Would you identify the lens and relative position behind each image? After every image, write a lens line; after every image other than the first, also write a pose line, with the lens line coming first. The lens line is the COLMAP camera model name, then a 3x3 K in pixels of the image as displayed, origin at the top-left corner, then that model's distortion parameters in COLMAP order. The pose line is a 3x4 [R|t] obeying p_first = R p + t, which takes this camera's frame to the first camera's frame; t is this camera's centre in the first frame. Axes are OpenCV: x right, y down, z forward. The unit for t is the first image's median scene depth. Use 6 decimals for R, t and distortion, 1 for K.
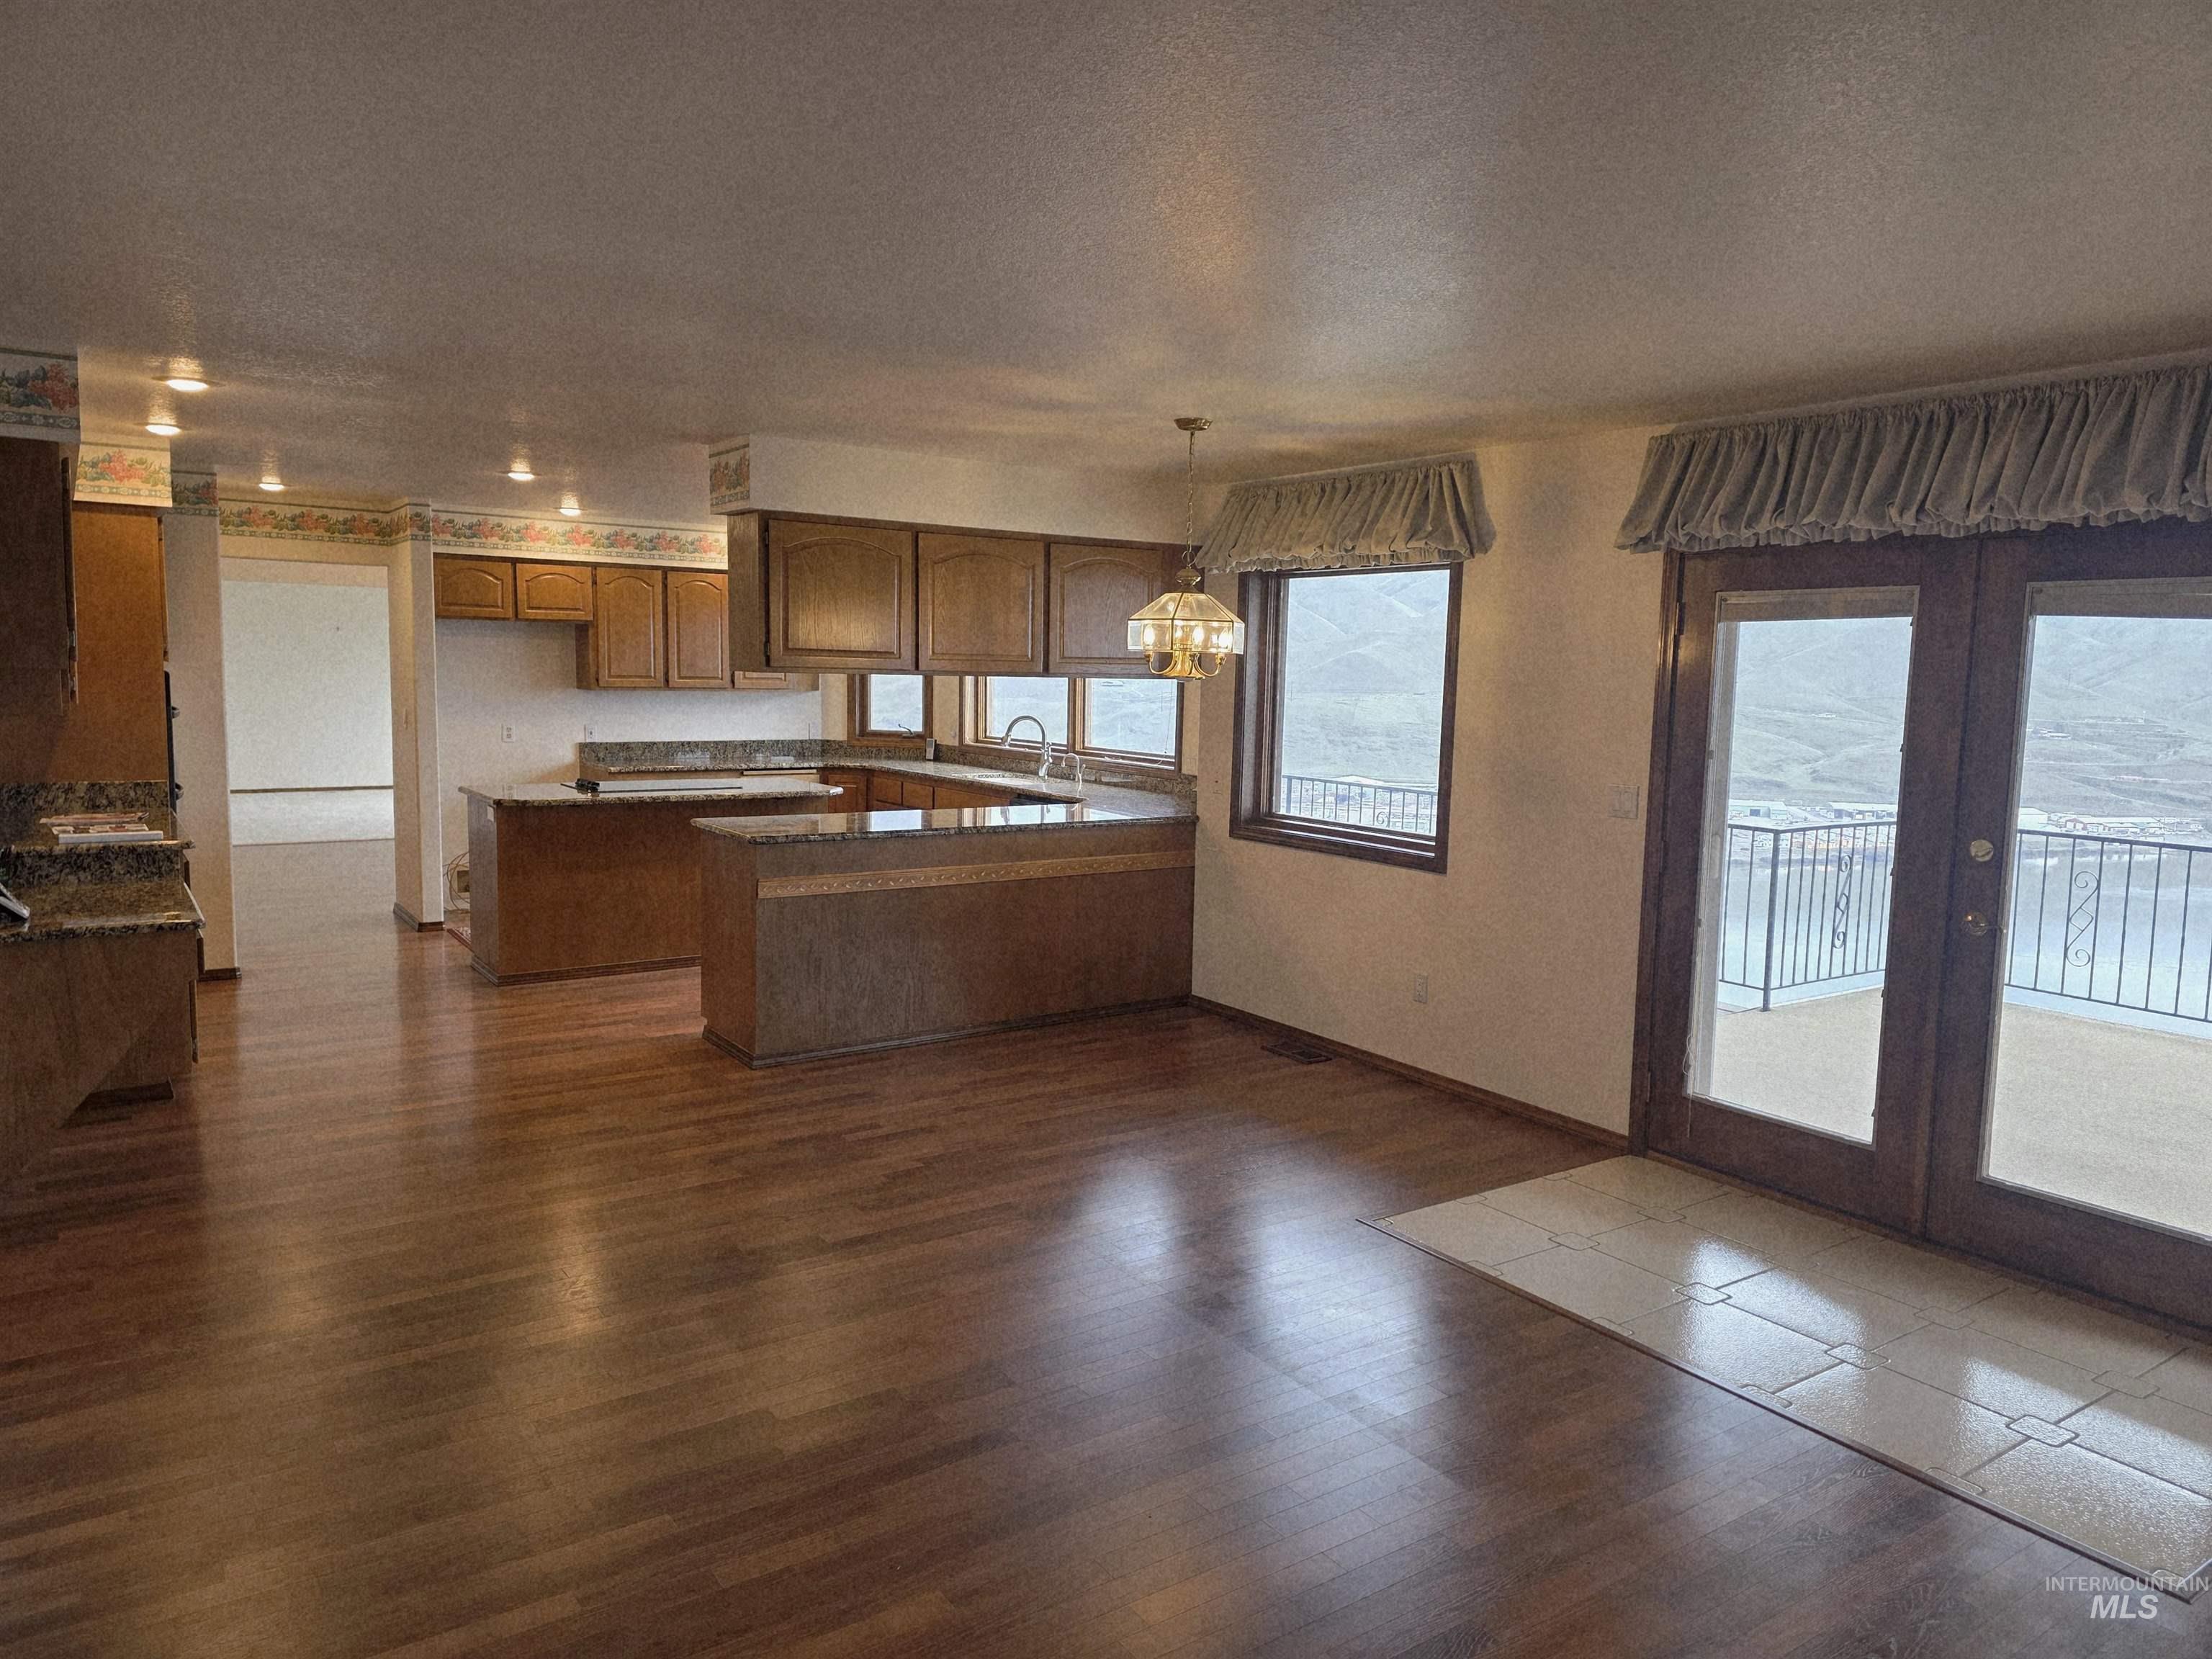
lens RADIAL K [[1490.8, 0, 1106.0], [0, 1490.8, 829.5], [0, 0, 1]] dist [0.005189, 0.000257]
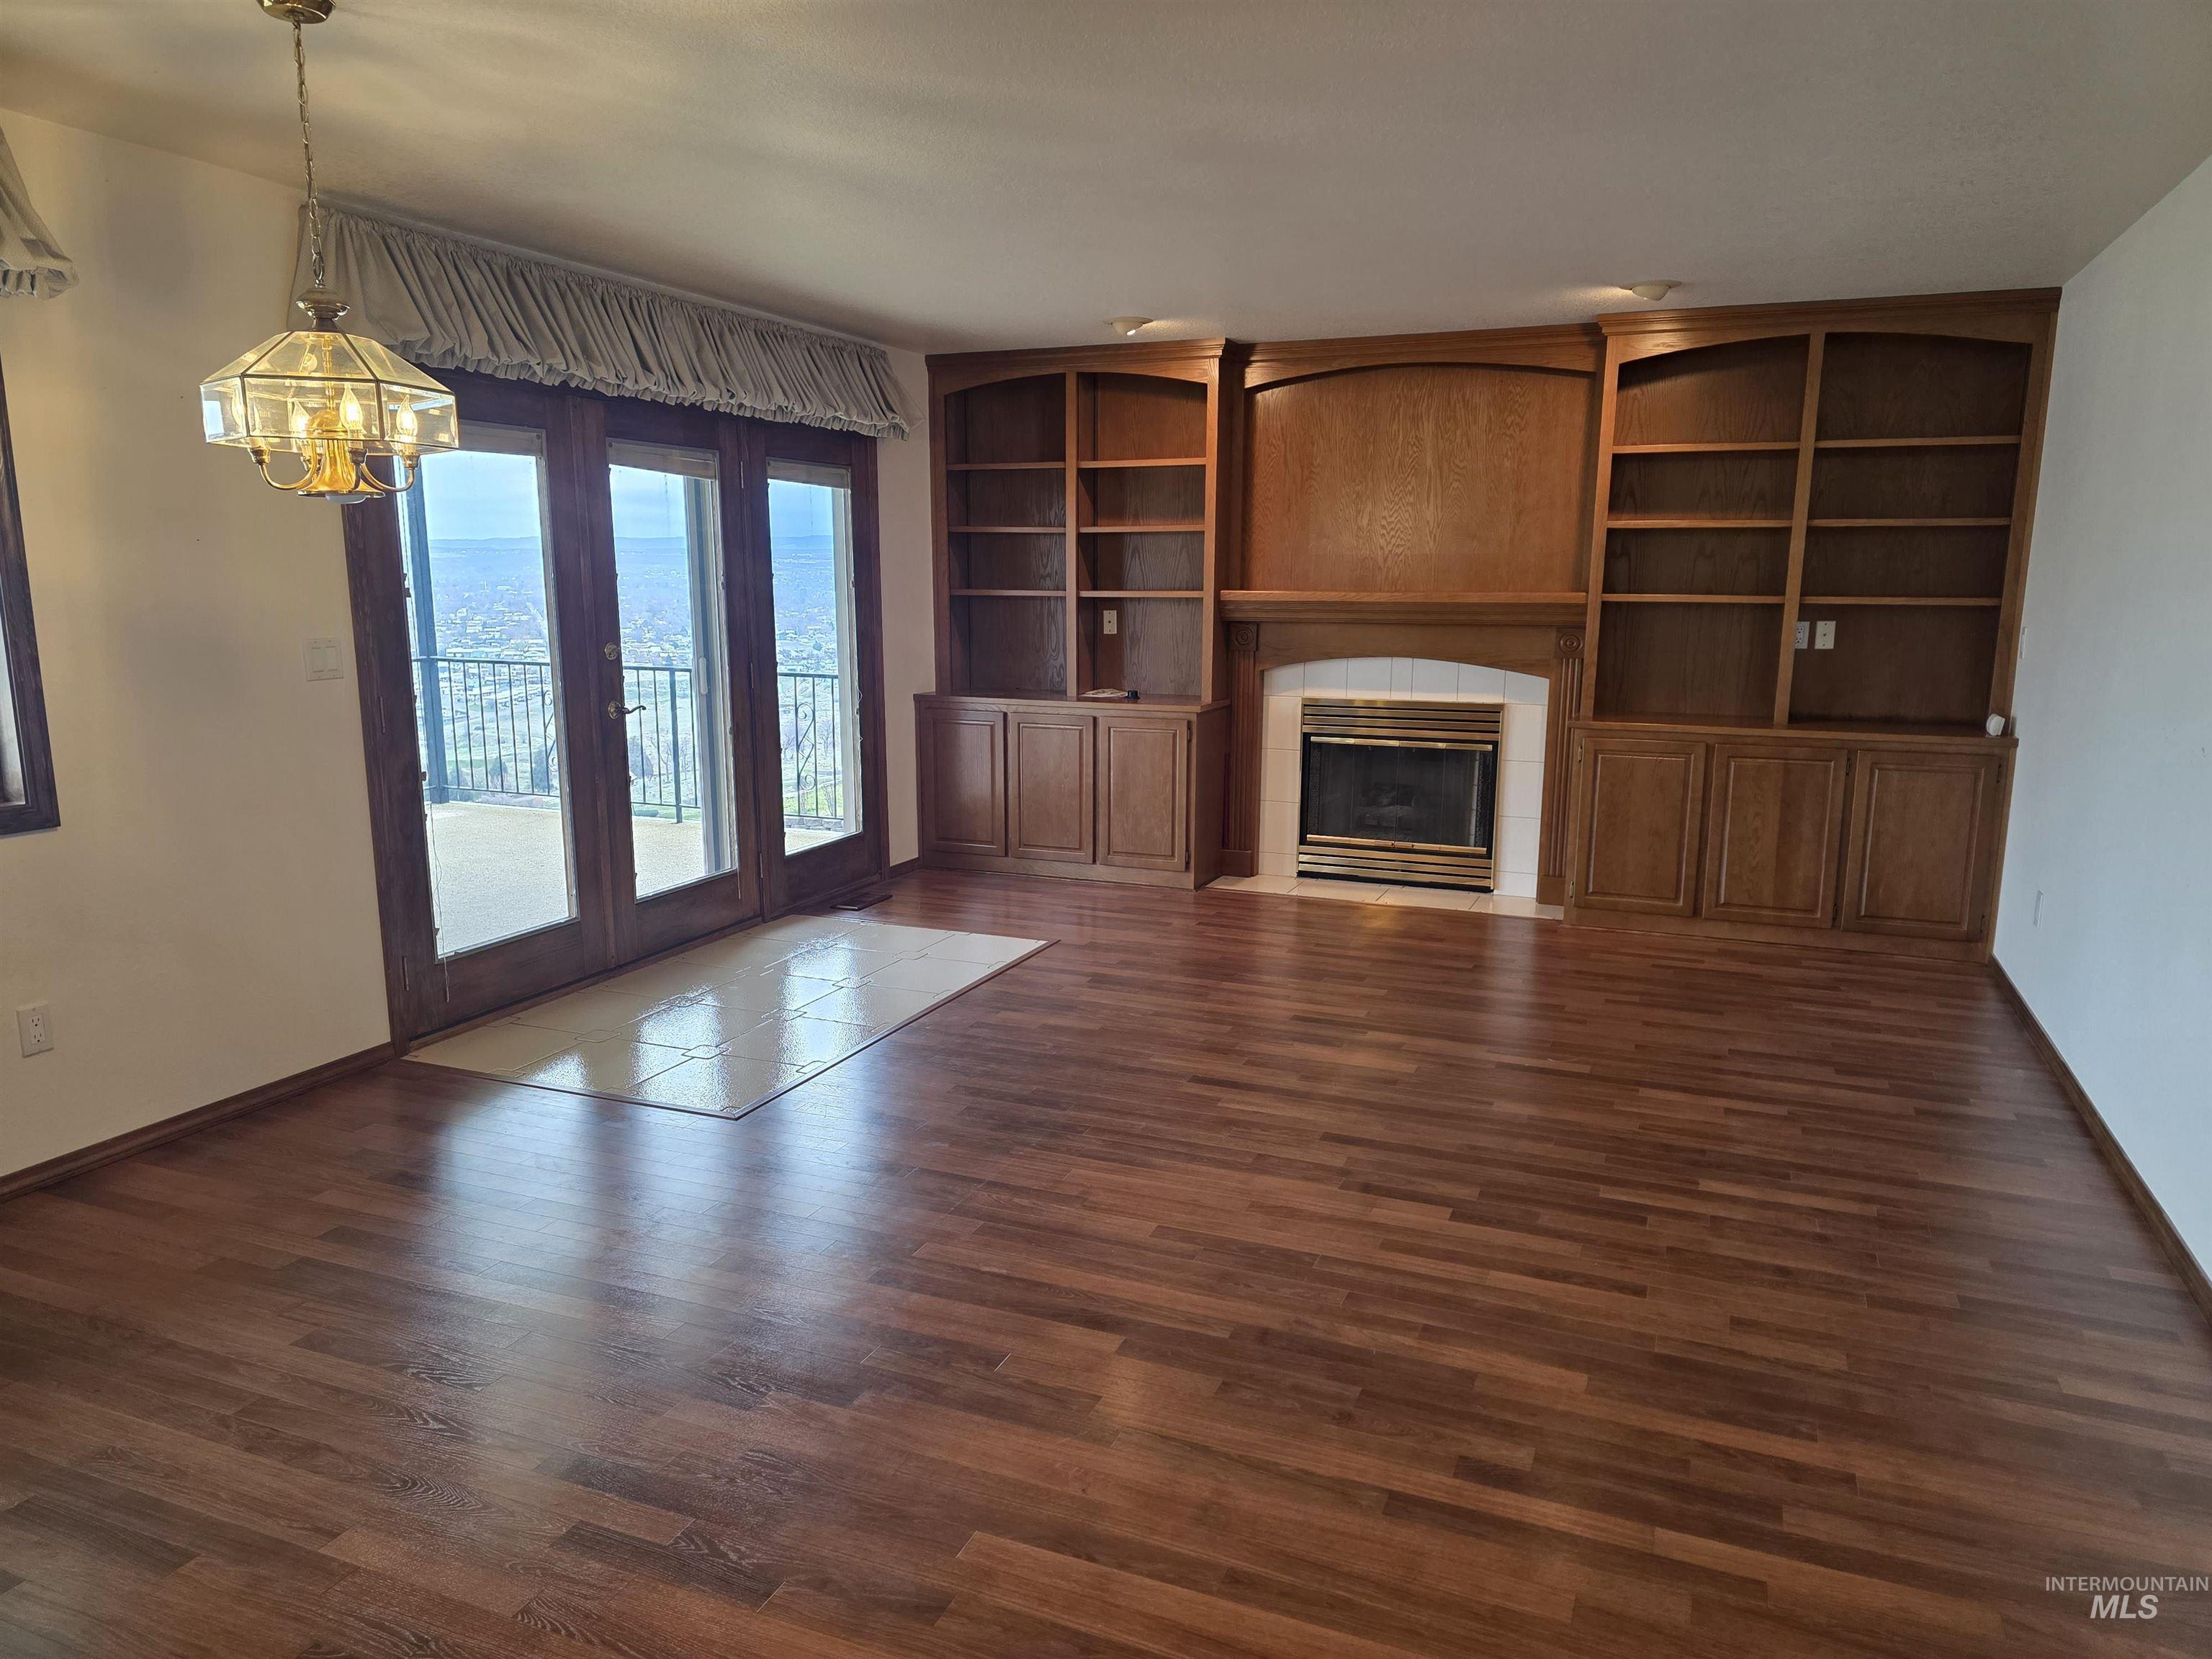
lens RADIAL K [[1490.8, 0, 1106.0], [0, 1490.8, 829.5], [0, 0, 1]] dist [0.005189, 0.000257]
pose [[-0.547198, -0.175832, 0.818326, -0.213496], [0.079165, 0.962431, 0.259731, -0.040327], [-0.833251, 0.206907, -0.512721, 0.394907]]
